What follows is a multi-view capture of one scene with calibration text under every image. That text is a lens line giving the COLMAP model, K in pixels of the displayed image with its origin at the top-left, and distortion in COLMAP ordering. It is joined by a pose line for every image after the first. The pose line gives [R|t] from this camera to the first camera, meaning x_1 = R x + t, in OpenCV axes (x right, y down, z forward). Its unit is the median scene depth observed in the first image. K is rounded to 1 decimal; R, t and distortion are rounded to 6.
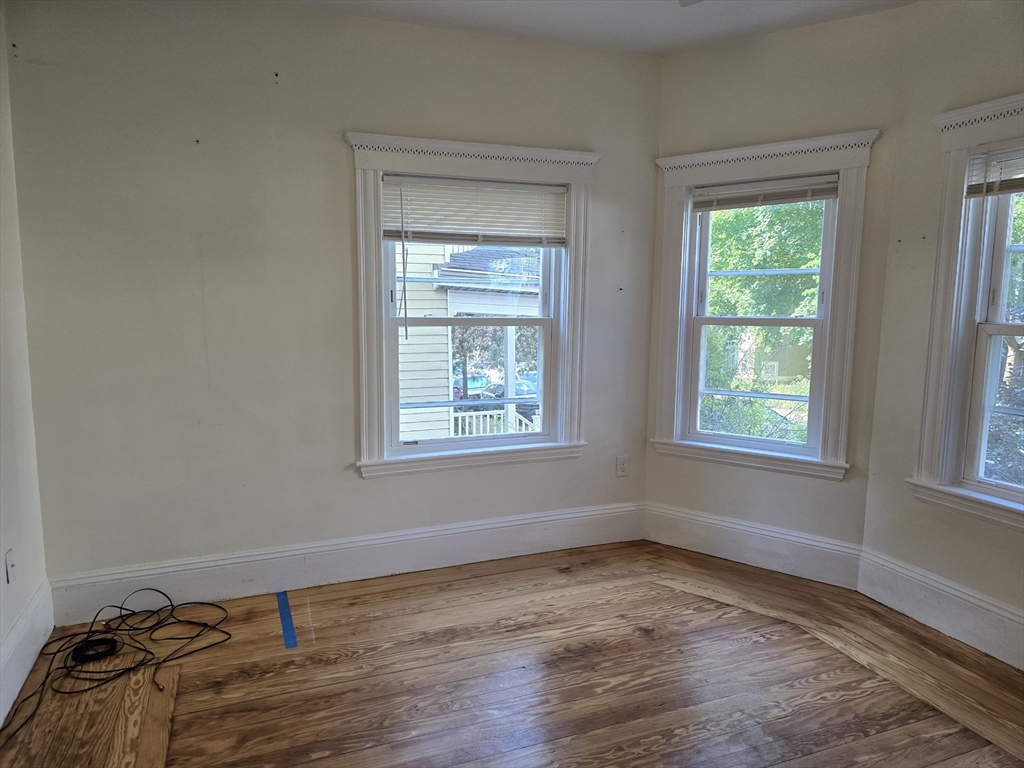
lens RADIAL K [[677.4, 0, 512.7], [0, 677.4, 380.9], [0, 0, 1]] dist [0.052686, -0.051473]
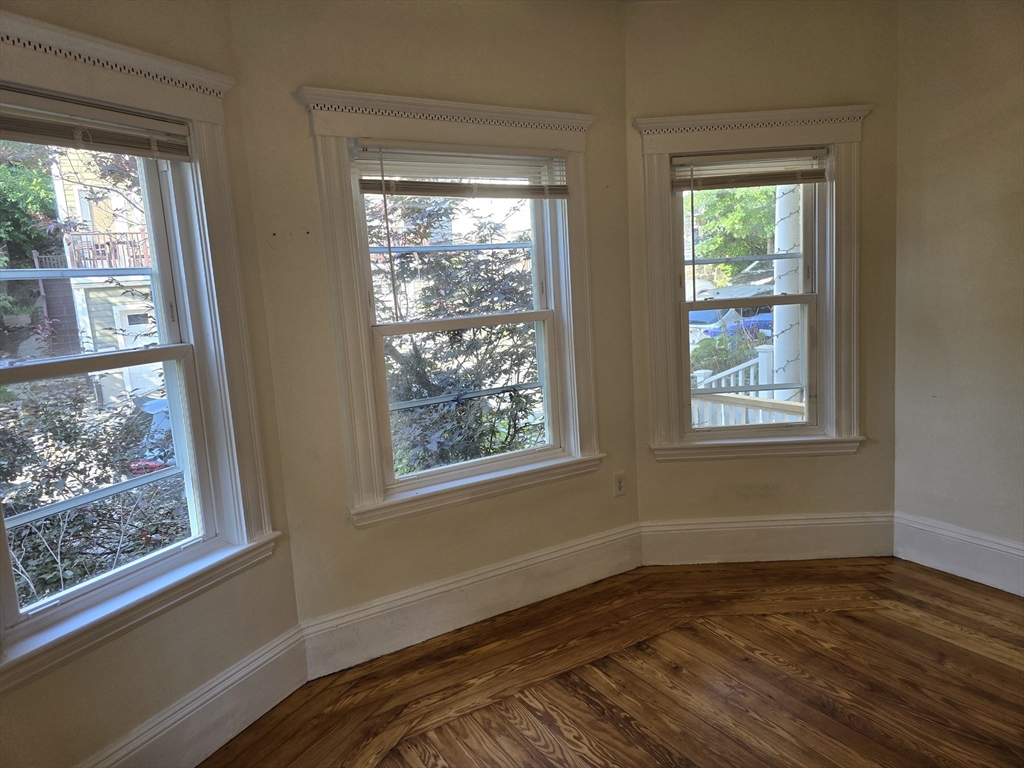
lens RADIAL K [[677.4, 0, 512.7], [0, 677.4, 380.9], [0, 0, 1]] dist [0.052686, -0.051473]
pose [[-0.172066, -0.136126, 0.975635, -0.288004], [0.177426, 0.969927, 0.166621, -0.130173], [-0.968975, 0.201772, -0.142739, 0.938643]]
